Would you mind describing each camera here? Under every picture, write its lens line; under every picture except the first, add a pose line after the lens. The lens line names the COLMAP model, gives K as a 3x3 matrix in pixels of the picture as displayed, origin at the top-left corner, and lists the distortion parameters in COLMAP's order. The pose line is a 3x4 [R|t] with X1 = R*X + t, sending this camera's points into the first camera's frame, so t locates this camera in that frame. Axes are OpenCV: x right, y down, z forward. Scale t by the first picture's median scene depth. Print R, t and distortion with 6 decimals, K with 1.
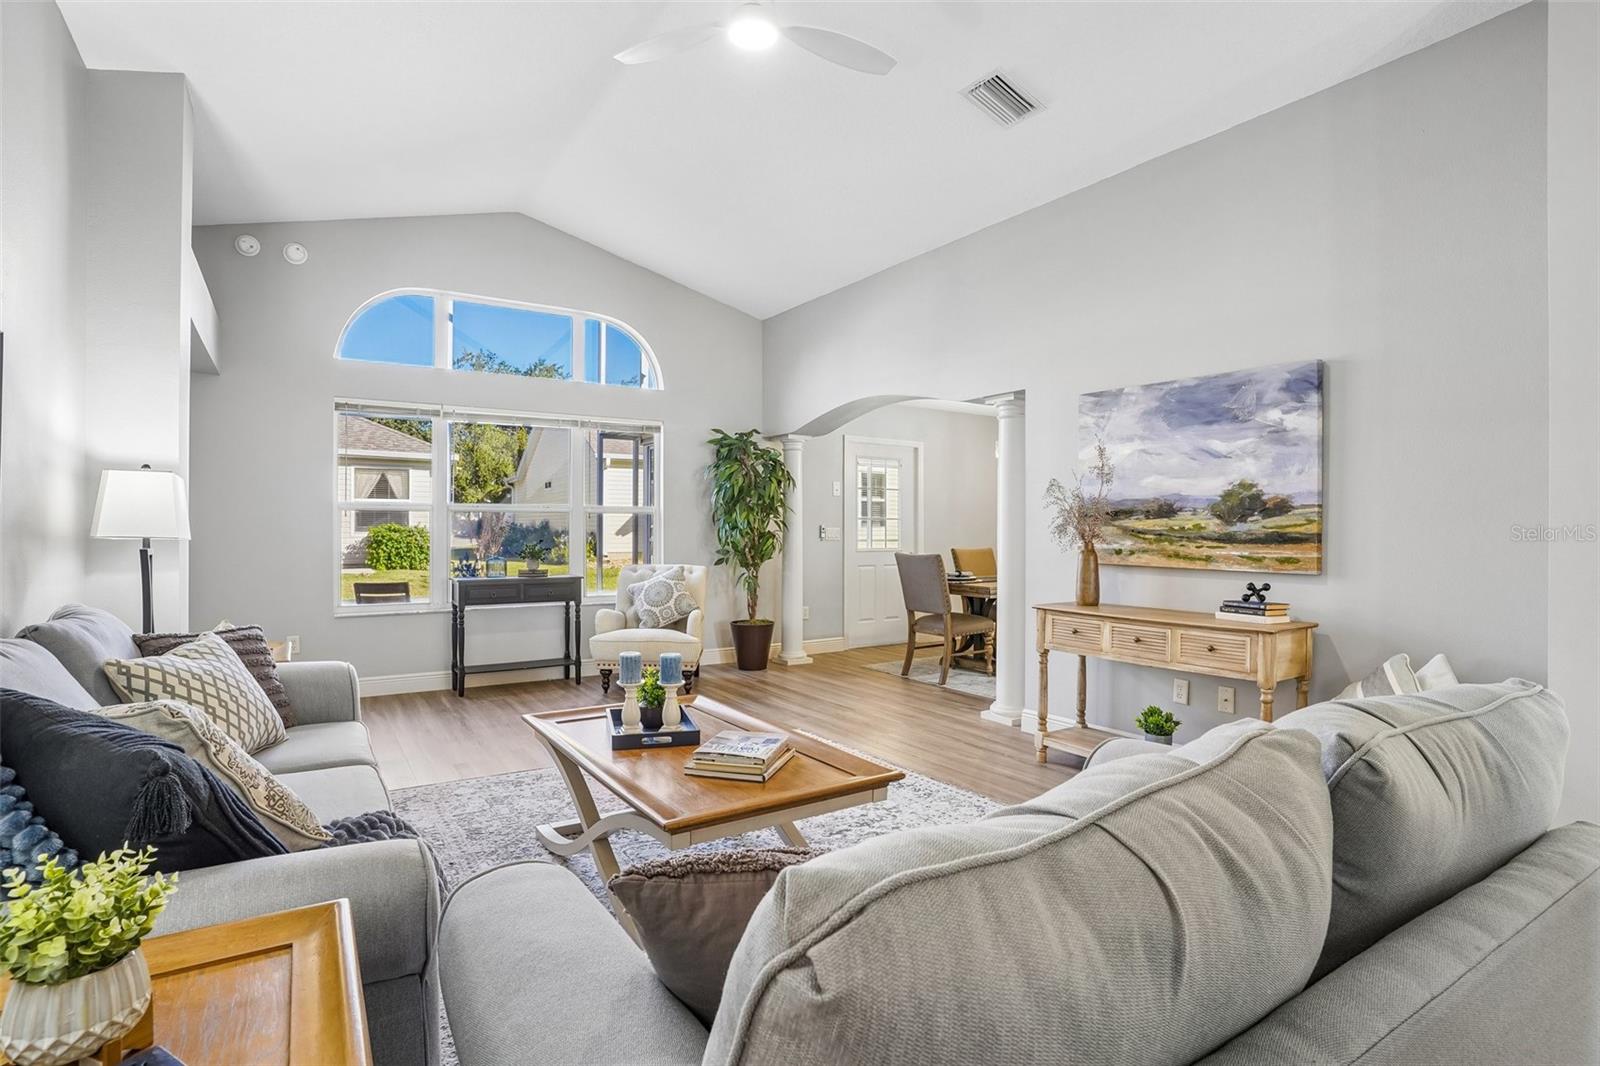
lens RADIAL K [[779.0, 0, 788.1], [0, 779.0, 527.3], [0, 0, 1]] dist [-0.043352, 0.001515]
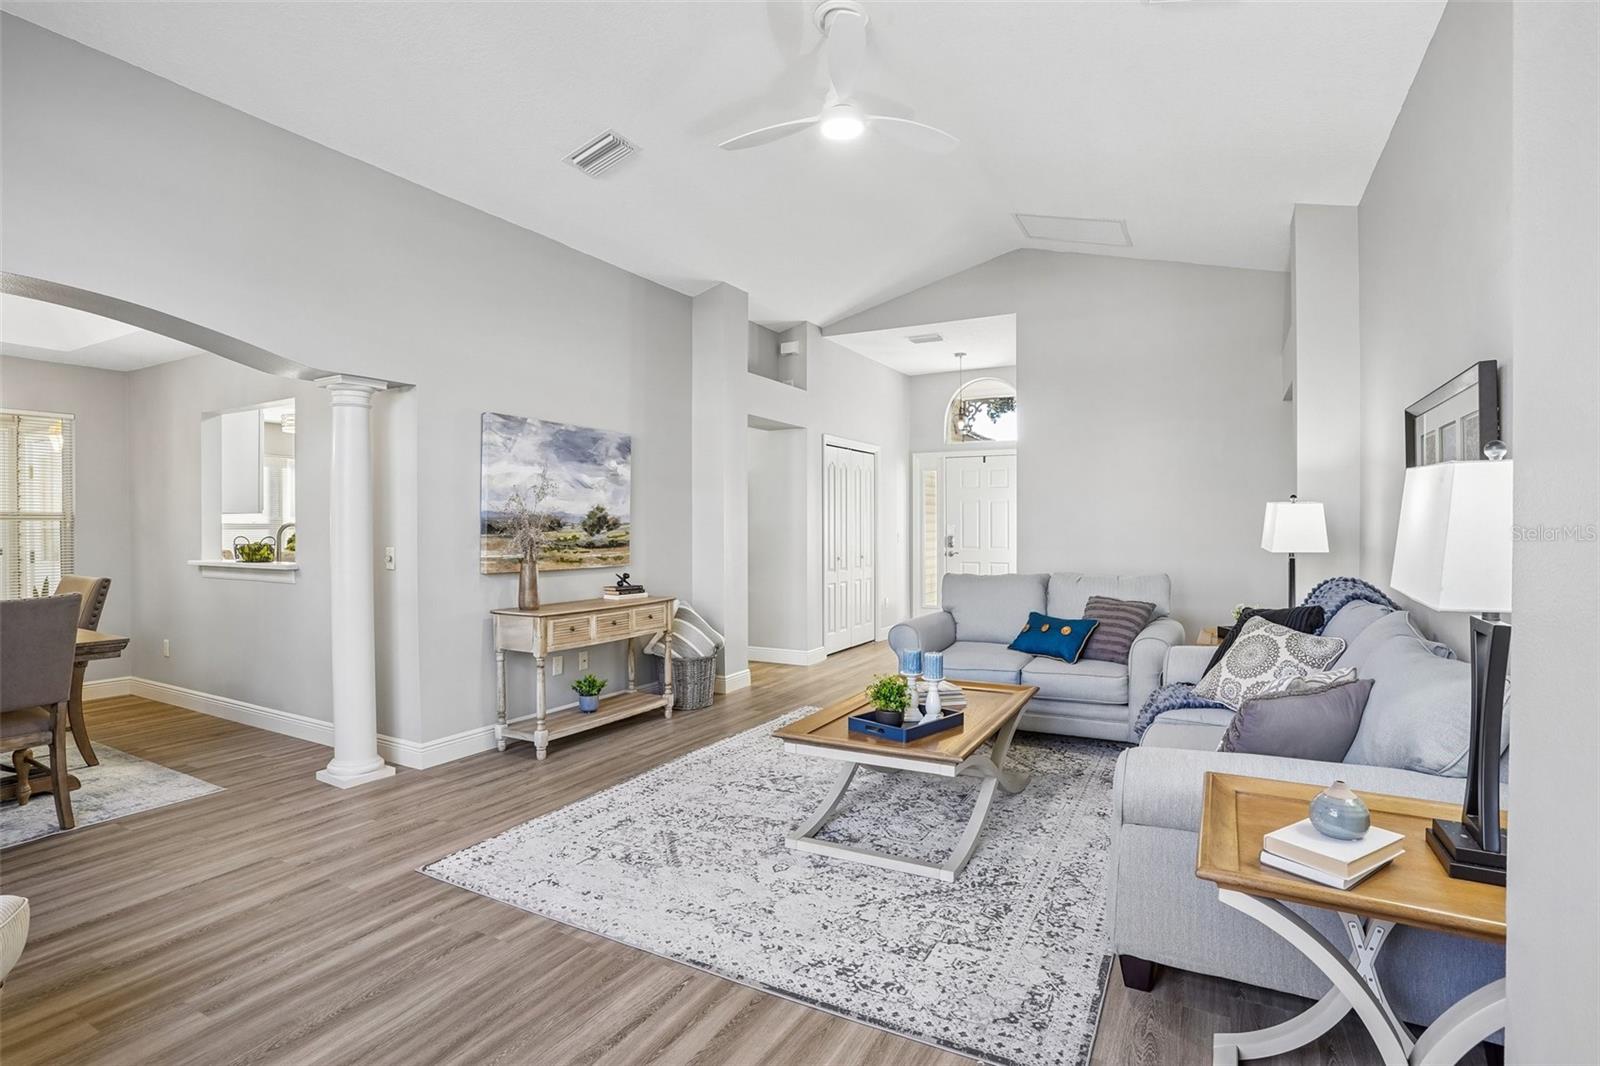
lens RADIAL K [[779.0, 0, 801.9], [0, 779.0, 532.6], [0, 0, 1]] dist [-0.043352, 0.001515]
pose [[-0.468922, -0.009474, 0.883189, -0.848889], [-0.000037, 0.999943, 0.010707, -0.023566], [-0.883240, 0.004988, -0.468895, 1.283221]]
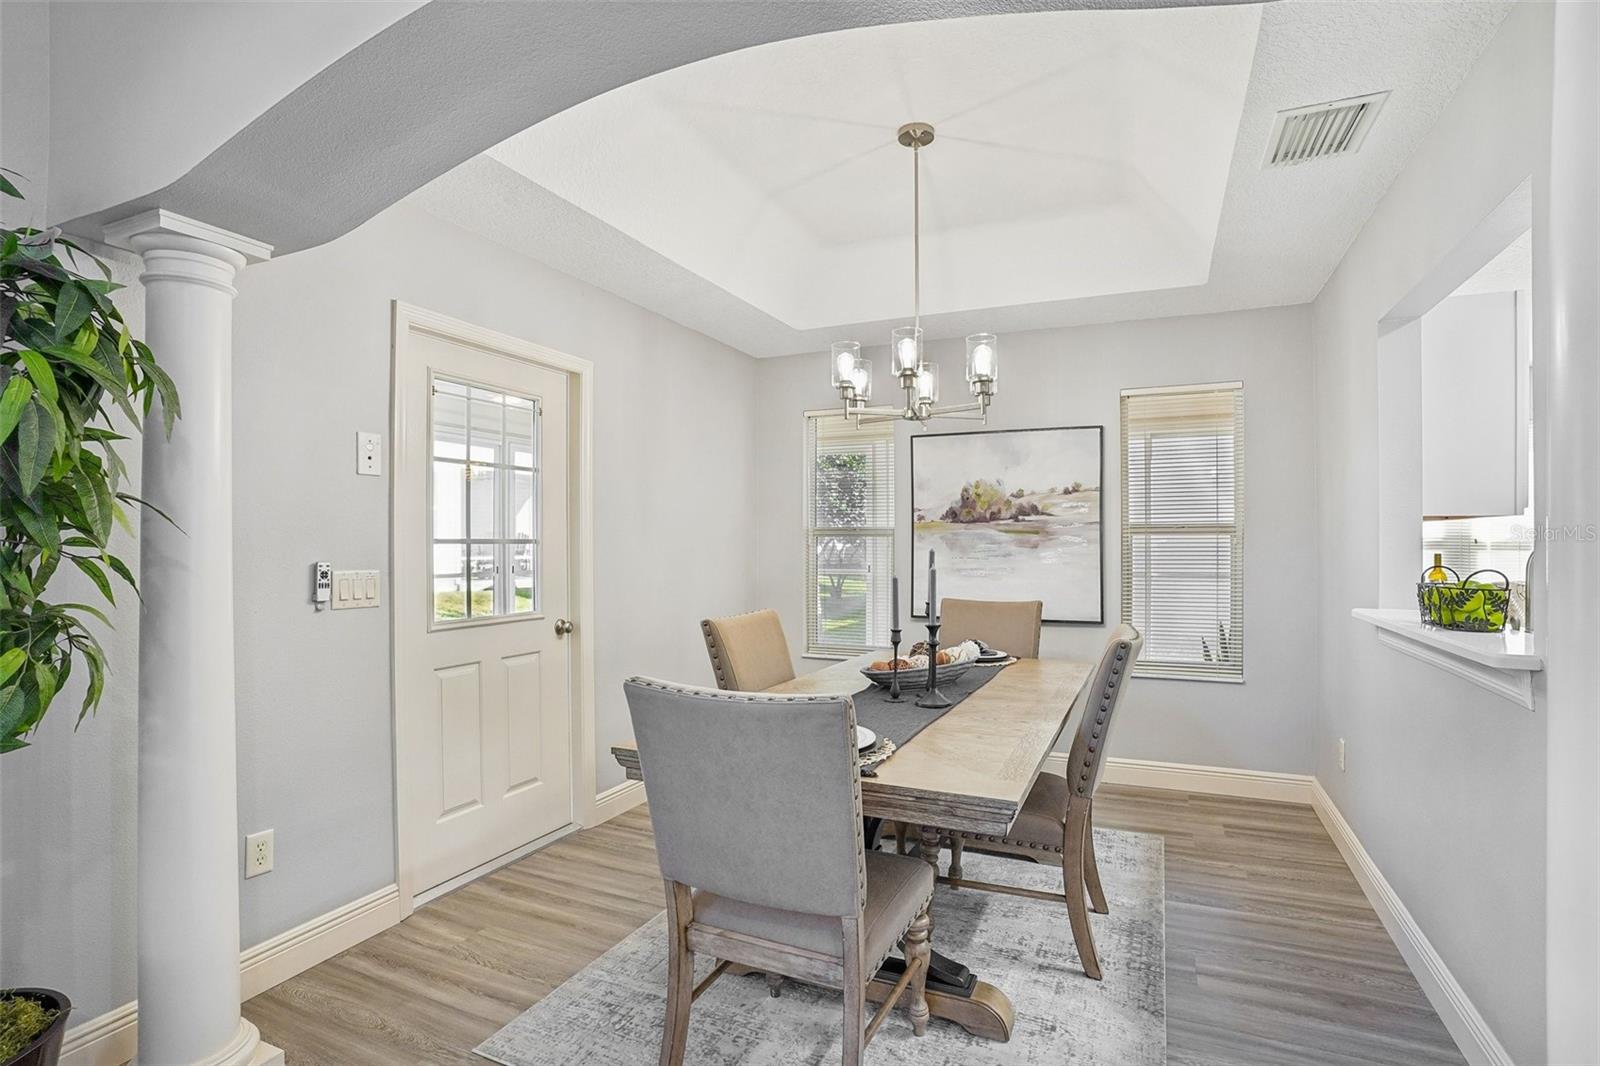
lens RADIAL K [[779.0, 0, 790.2], [0, 779.0, 536.8], [0, 0, 1]] dist [-0.043352, 0.001515]
pose [[0.840242, -0.004821, 0.542190, 0.073971], [0.003739, 0.999988, 0.003098, -0.028702], [-0.542199, -0.000576, 0.840250, 1.305240]]
